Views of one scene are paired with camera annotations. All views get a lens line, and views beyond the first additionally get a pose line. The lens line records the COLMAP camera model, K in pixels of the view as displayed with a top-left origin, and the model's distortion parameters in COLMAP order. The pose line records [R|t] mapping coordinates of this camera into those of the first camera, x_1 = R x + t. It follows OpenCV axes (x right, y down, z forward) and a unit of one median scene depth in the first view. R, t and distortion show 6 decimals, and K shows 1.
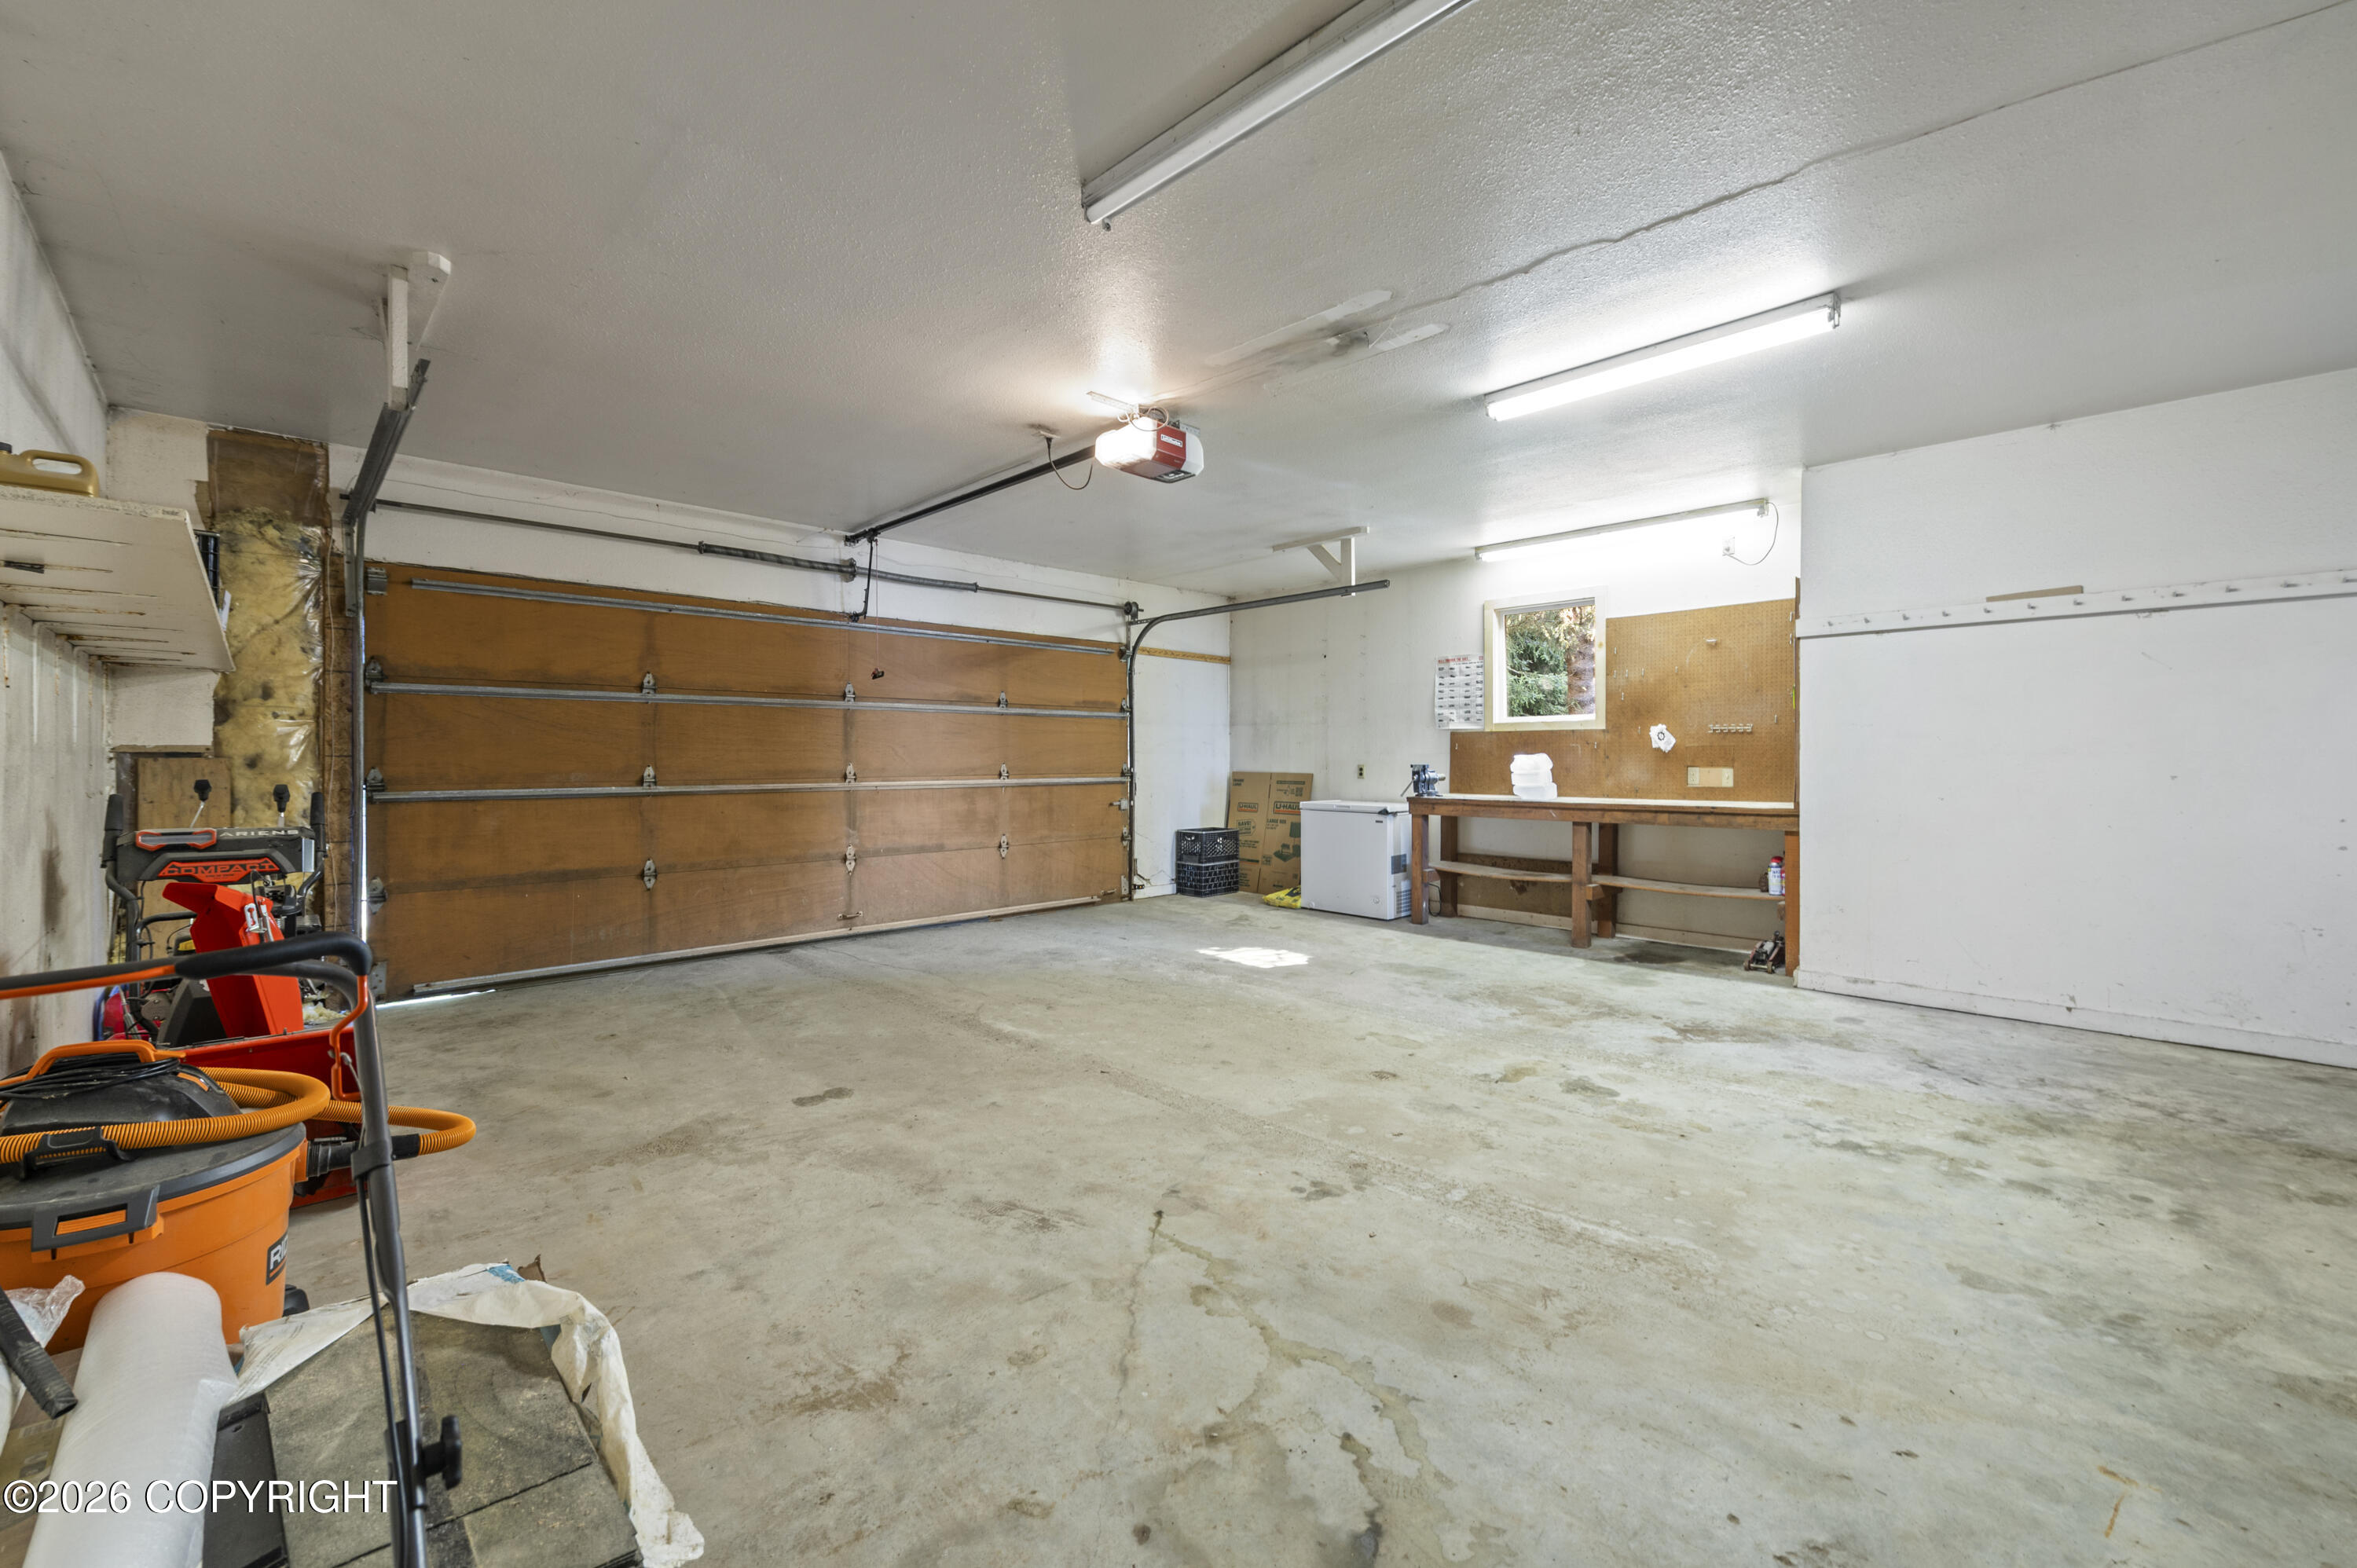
lens RADIAL K [[949.3, 0, 1176.2], [0, 949.3, 770.1], [0, 0, 1]] dist [-0.002641, -0.000556]
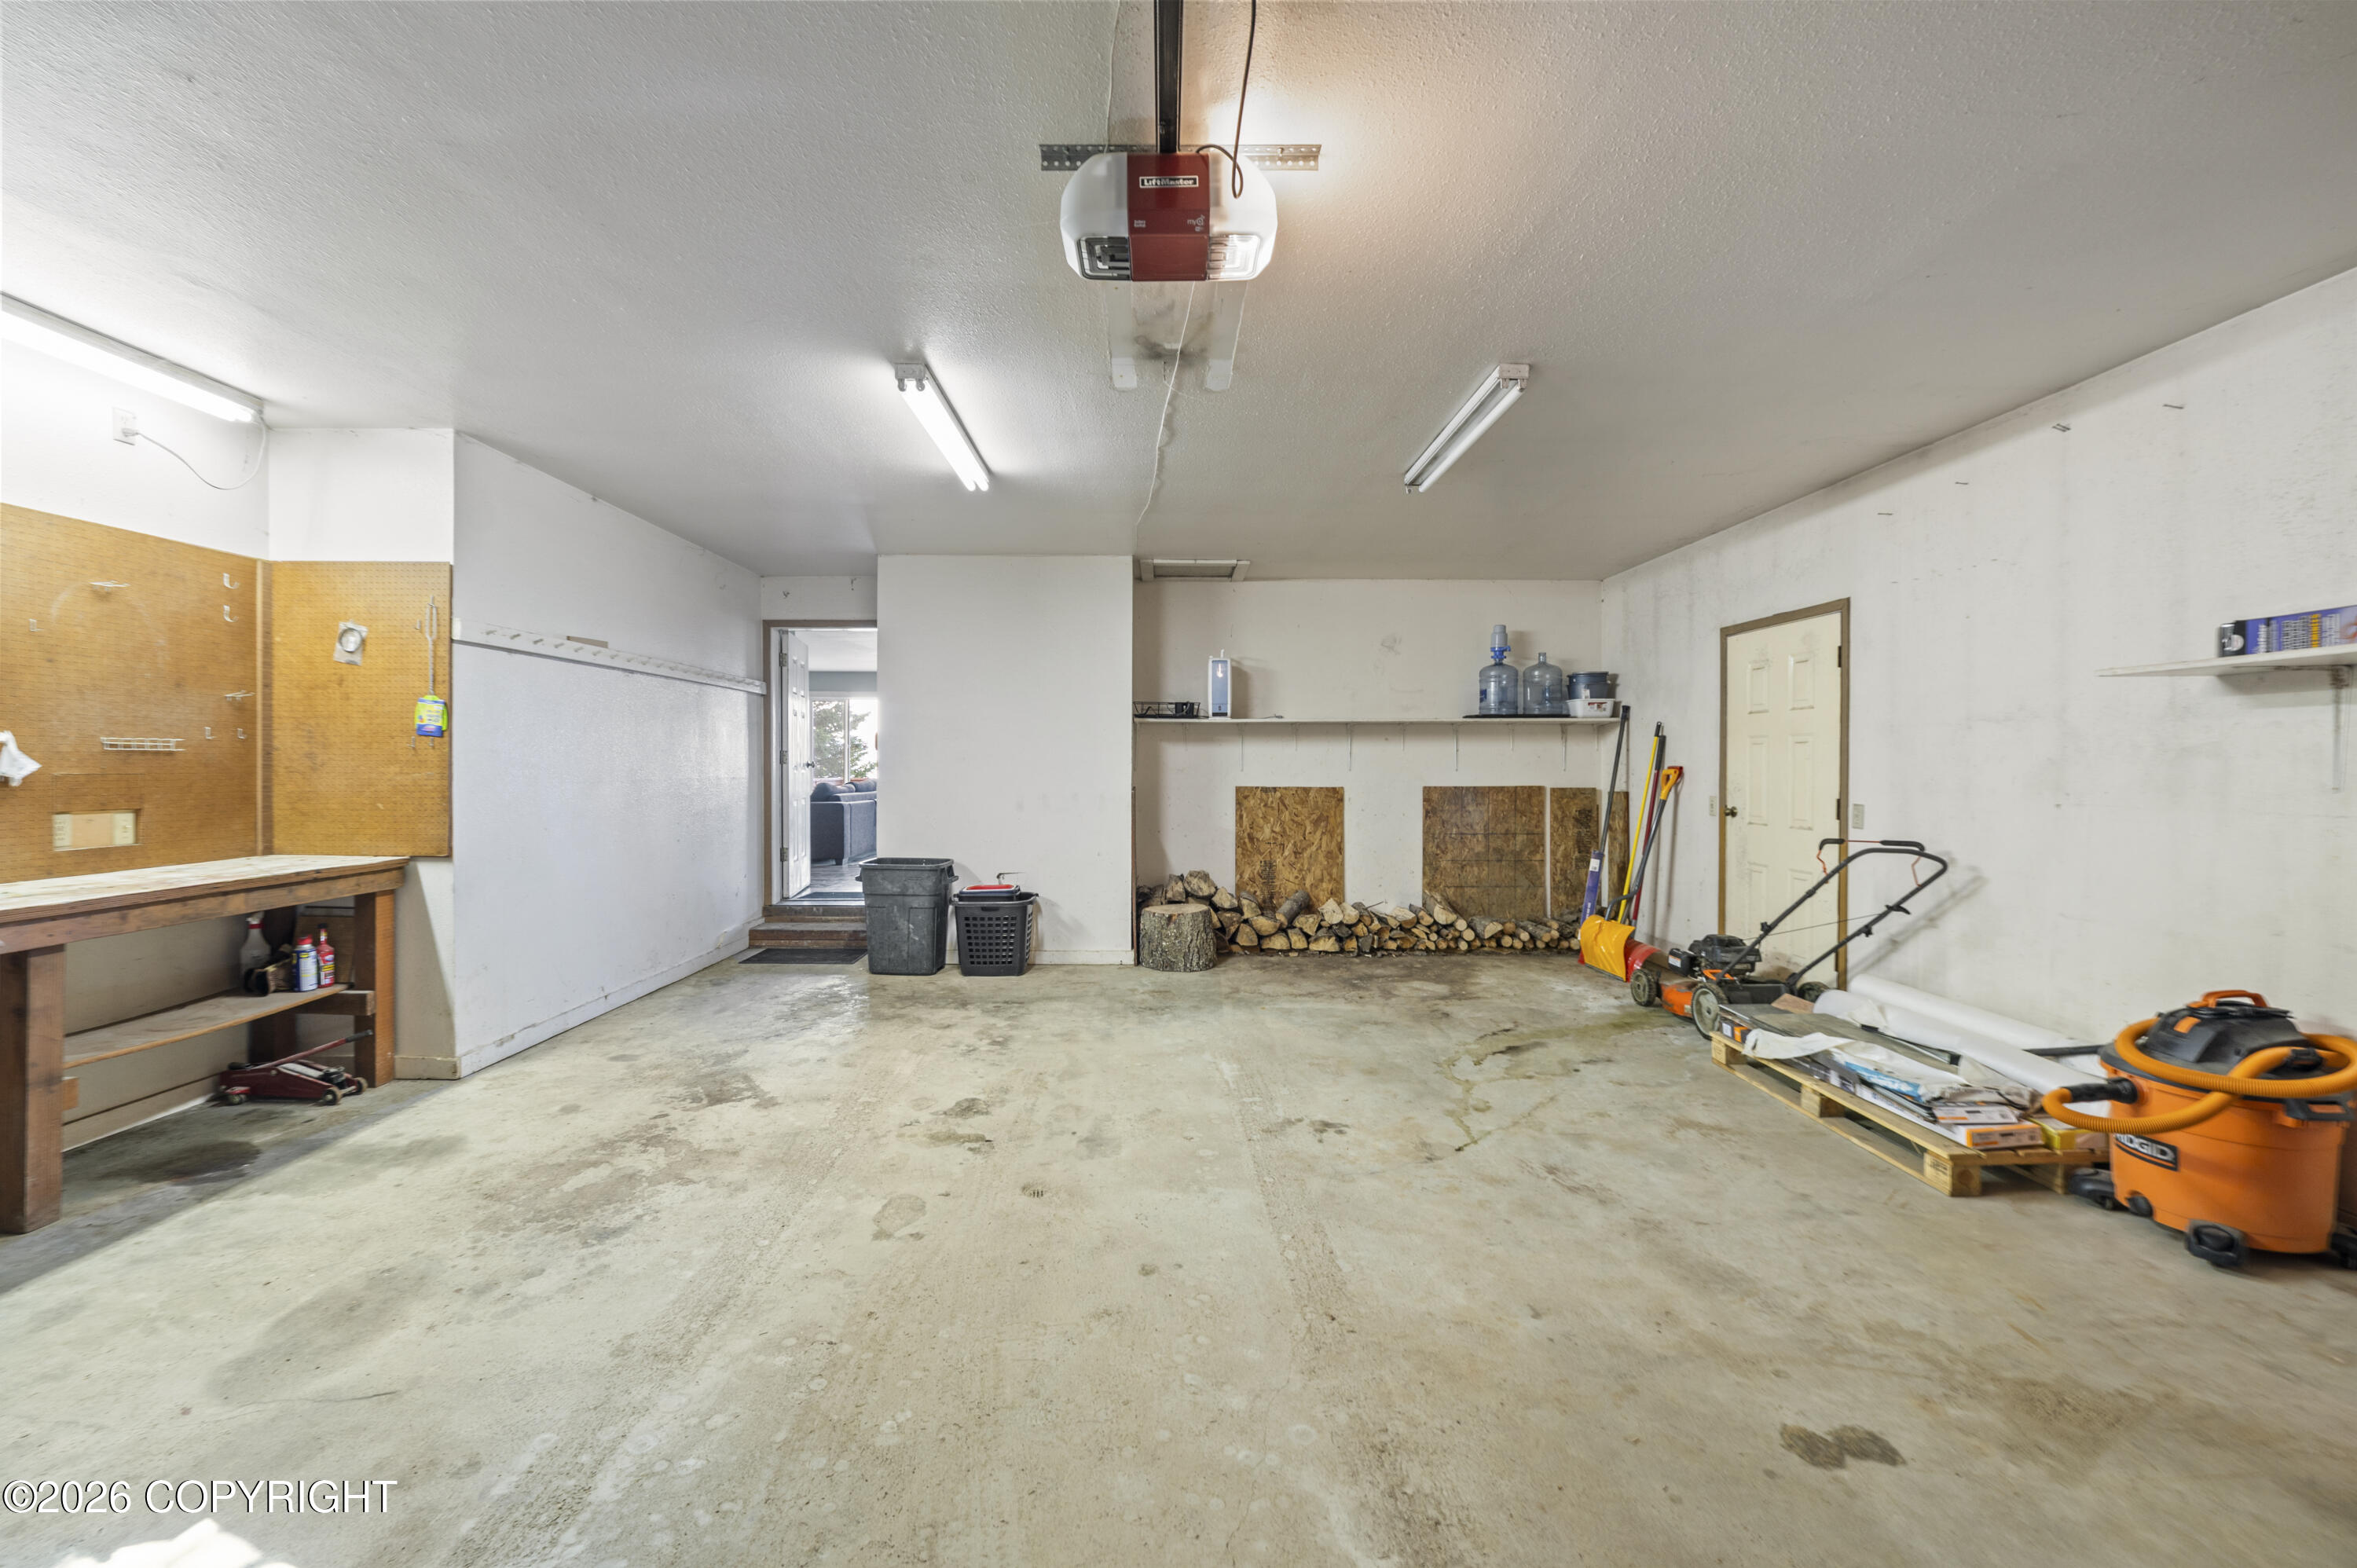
lens RADIAL K [[949.3, 0, 1171.4], [0, 949.3, 775.0], [0, 0, 1]] dist [-0.002641, -0.000556]
pose [[-0.729782, -0.009596, 0.683613, -0.517971], [0.006336, 0.999764, 0.020798, -0.062830], [-0.683651, 0.019510, -0.729548, 1.863880]]
